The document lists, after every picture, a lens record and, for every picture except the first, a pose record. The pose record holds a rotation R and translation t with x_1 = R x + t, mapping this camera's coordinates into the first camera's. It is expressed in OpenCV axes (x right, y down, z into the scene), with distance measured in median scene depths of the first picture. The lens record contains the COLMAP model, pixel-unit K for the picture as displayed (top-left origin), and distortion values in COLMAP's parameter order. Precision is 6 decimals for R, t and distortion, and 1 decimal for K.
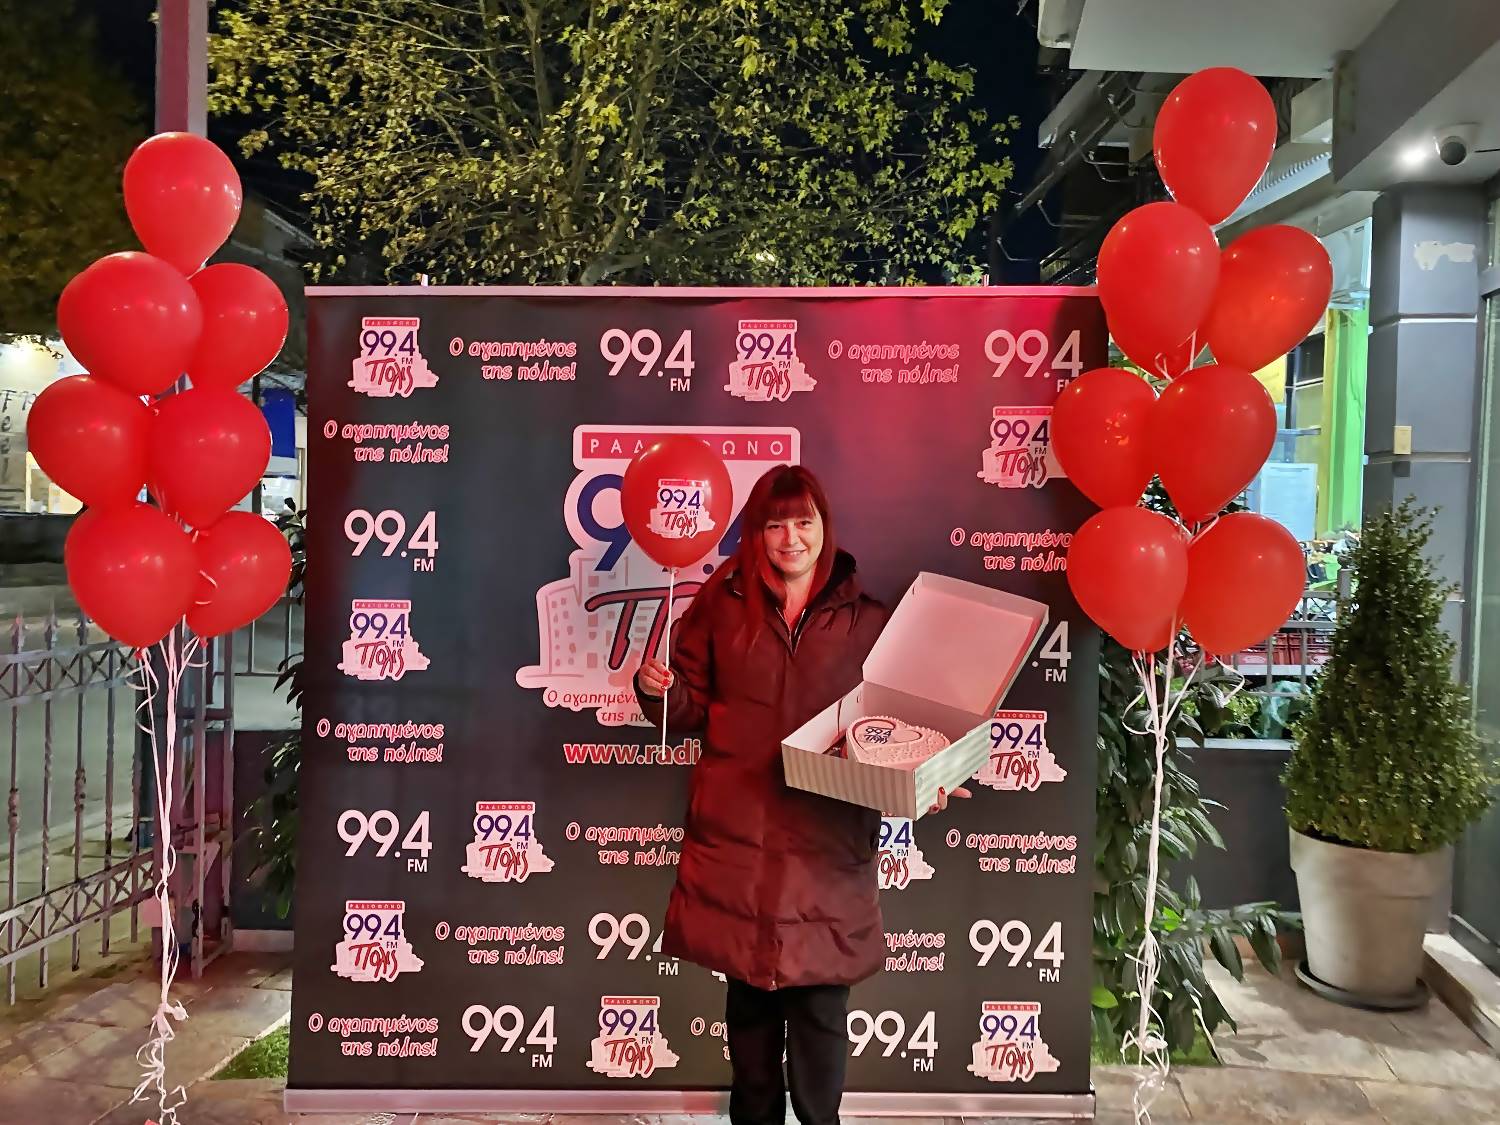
lens RADIAL K [[1087.1, 0, 742.9], [0, 1087.1, 553.7], [0, 0, 1]] dist [0.015814, 0.000325]
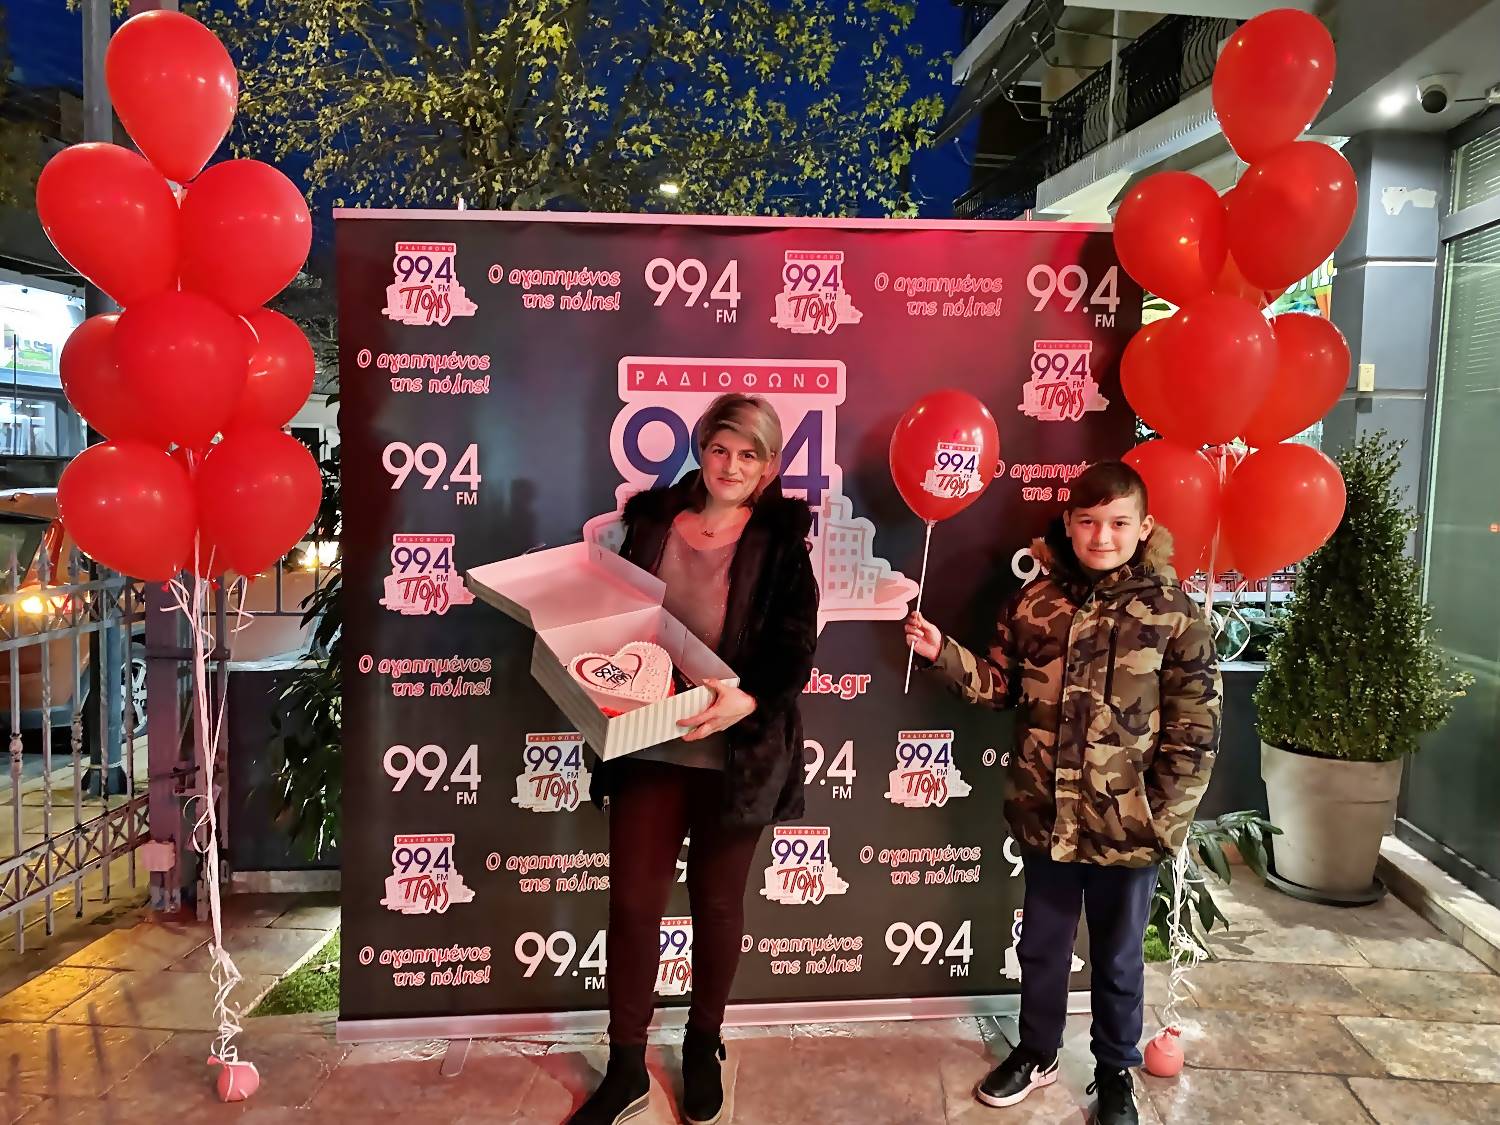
lens RADIAL K [[1087.1, 0, 742.9], [0, 1087.1, 553.7], [0, 0, 1]] dist [0.015814, 0.000325]
pose [[0.995711, -0.009073, 0.092077, -0.112795], [0.003934, 0.998432, 0.055843, 0.005499], [-0.092439, -0.055242, 0.994185, -0.005082]]
